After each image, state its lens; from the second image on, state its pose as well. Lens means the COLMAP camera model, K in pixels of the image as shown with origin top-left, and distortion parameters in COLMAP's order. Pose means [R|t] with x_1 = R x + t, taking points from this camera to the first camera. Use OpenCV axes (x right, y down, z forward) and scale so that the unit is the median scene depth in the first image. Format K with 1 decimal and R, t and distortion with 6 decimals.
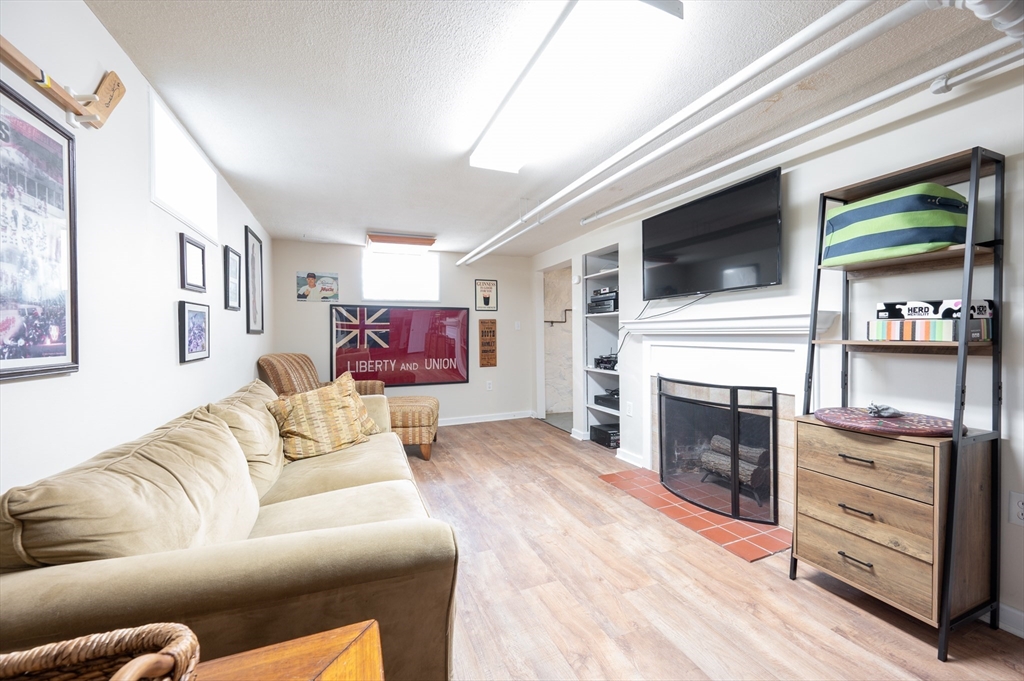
lens RADIAL K [[409.5, 0, 514.4], [0, 409.5, 337.8], [0, 0, 1]] dist [-0.002959, -0.000355]
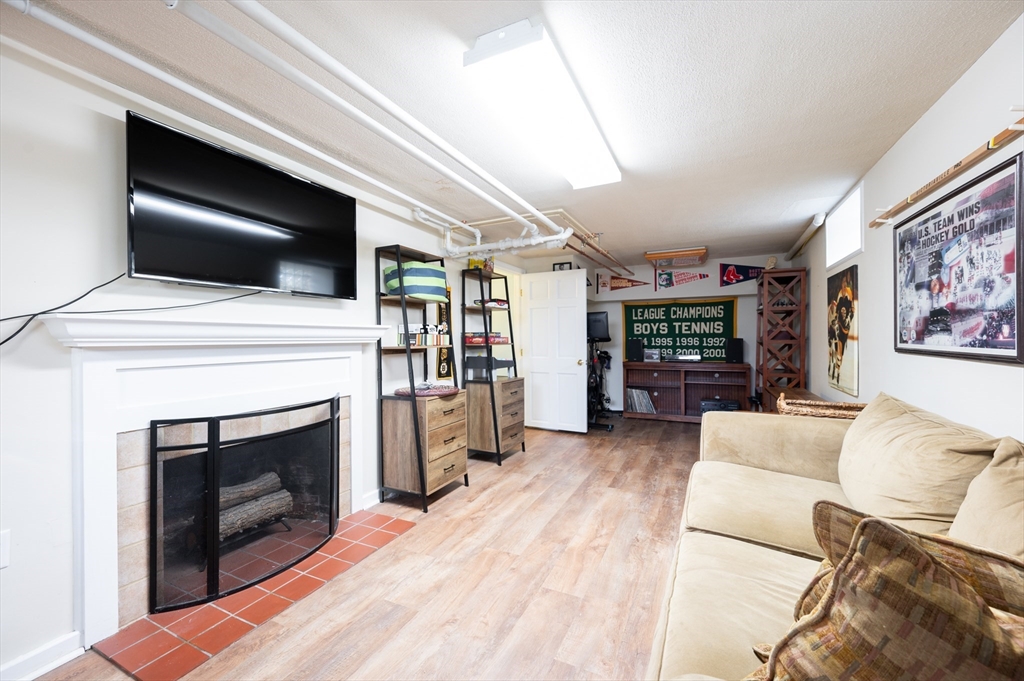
lens RADIAL K [[409.5, 0, 514.4], [0, 409.5, 337.8], [0, 0, 1]] dist [-0.002959, -0.000355]
pose [[-0.676030, 0.016746, 0.736684, -0.645821], [0.023647, 0.999720, -0.001025, -0.015377], [-0.736494, 0.016728, -0.676237, 1.868926]]
